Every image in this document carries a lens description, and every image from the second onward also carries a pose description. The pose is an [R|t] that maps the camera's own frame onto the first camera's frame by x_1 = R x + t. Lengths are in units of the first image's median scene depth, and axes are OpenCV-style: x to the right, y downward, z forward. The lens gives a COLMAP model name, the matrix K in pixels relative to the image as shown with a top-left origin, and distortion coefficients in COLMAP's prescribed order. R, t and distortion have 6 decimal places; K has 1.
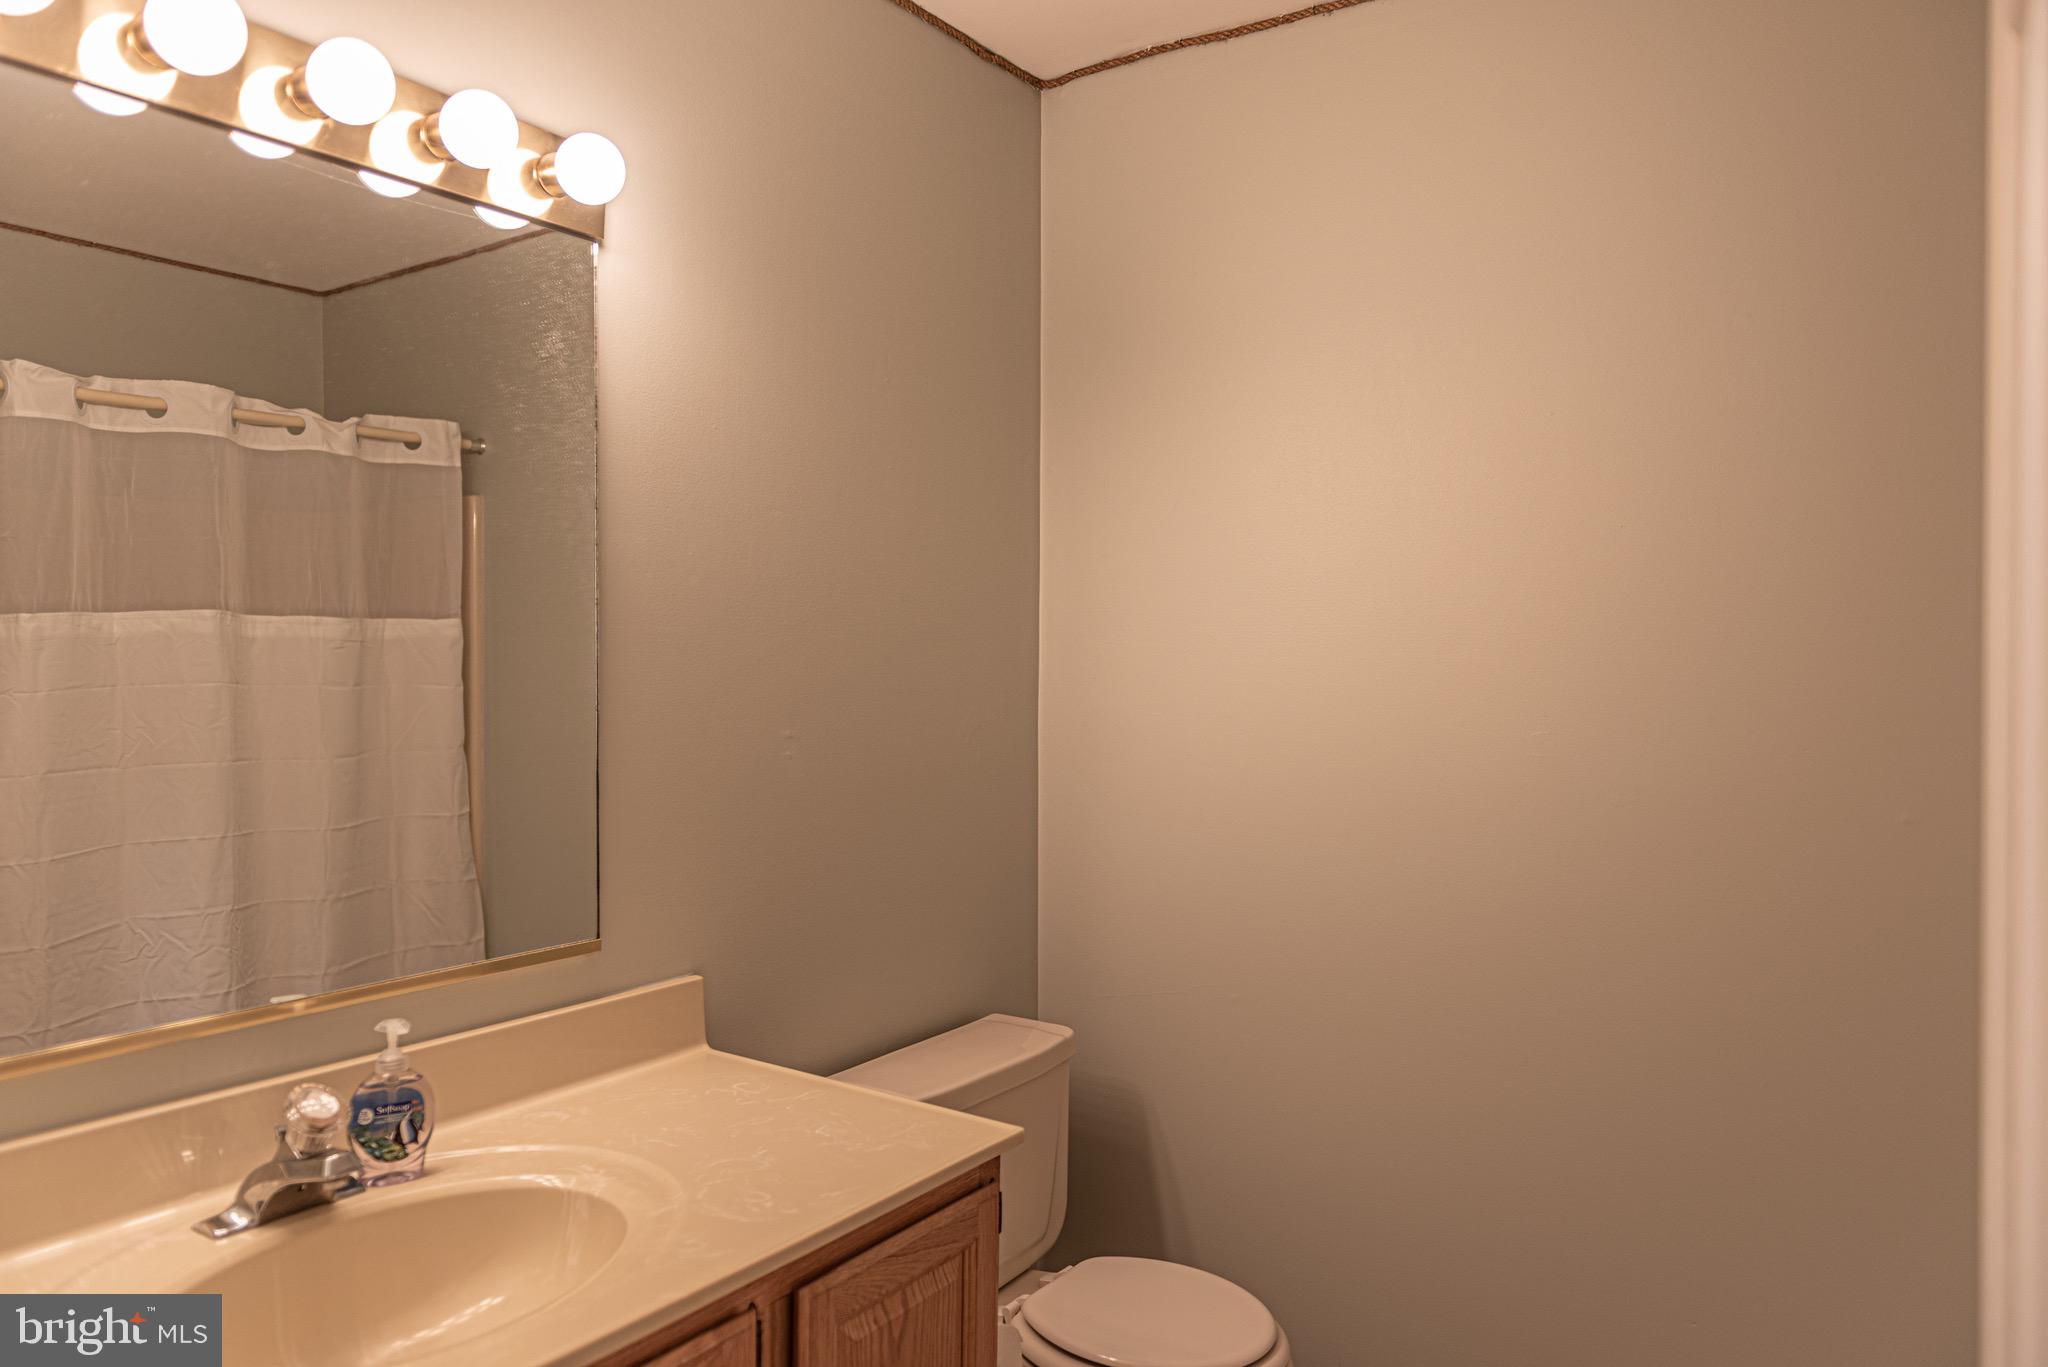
lens RADIAL K [[1384.8, 0, 1026.8], [0, 1384.8, 671.6], [0, 0, 1]] dist [0.010470, -0.008605]
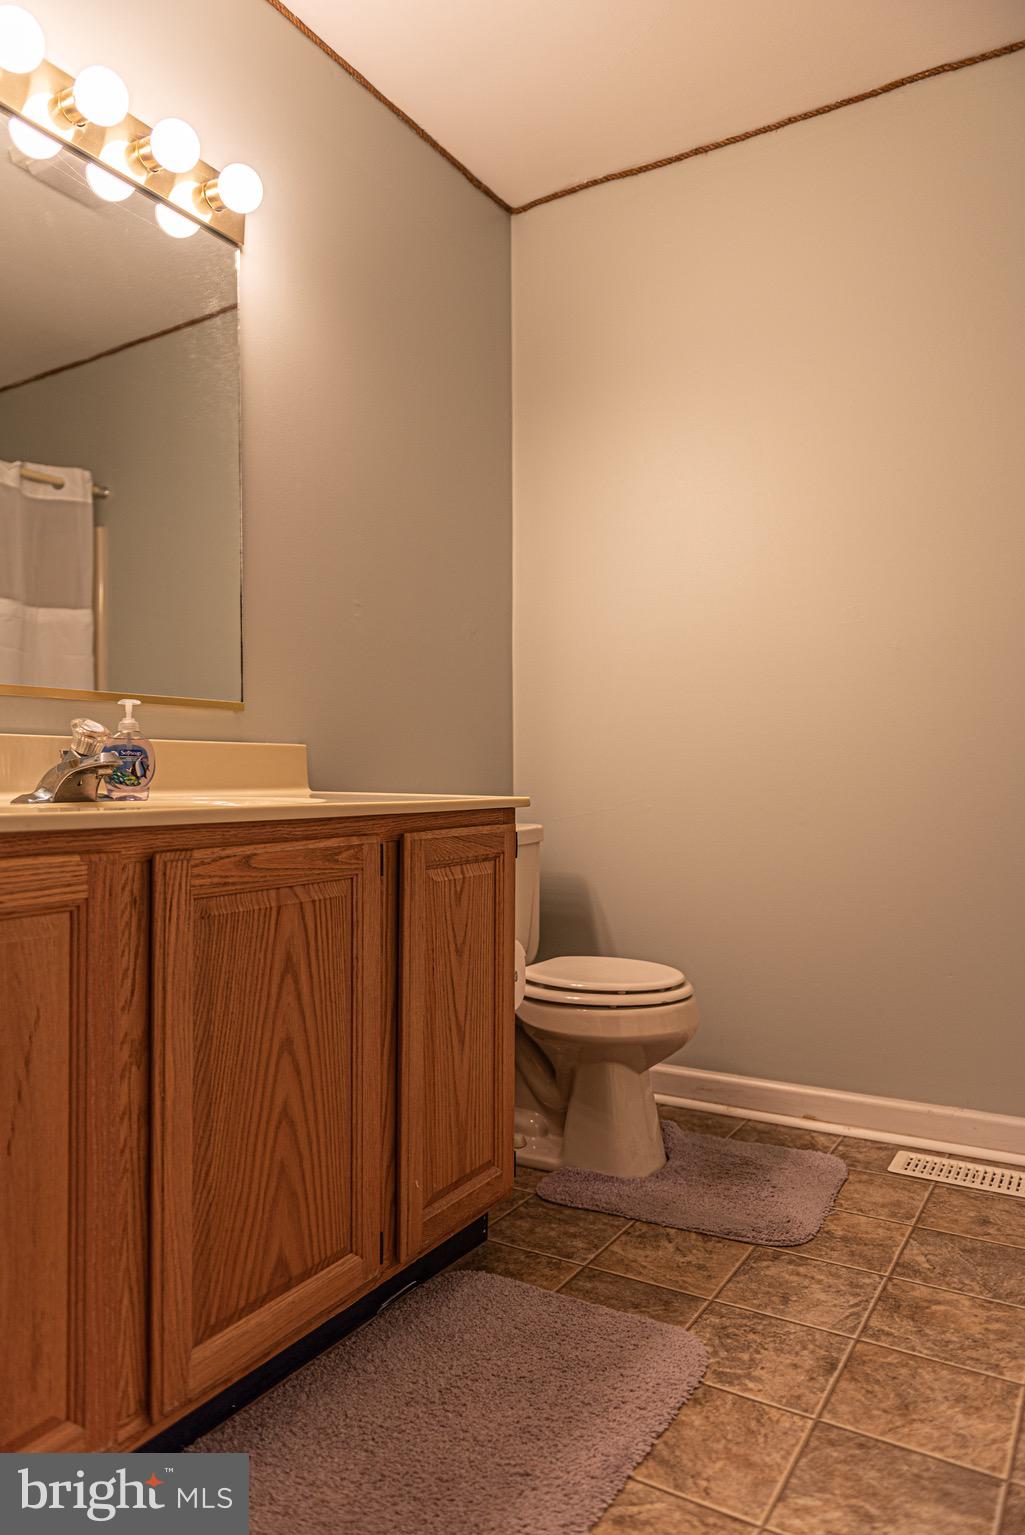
lens RADIAL K [[1037.9, 0, 508.3], [0, 1037.9, 776.1], [0, 0, 1]] dist [0.010470, -0.008605]
pose [[0.998718, -0.004827, 0.050396, -0.066106], [0.005746, 0.999820, -0.018098, 0.254693], [-0.050299, 0.018365, 0.998565, -0.124656]]
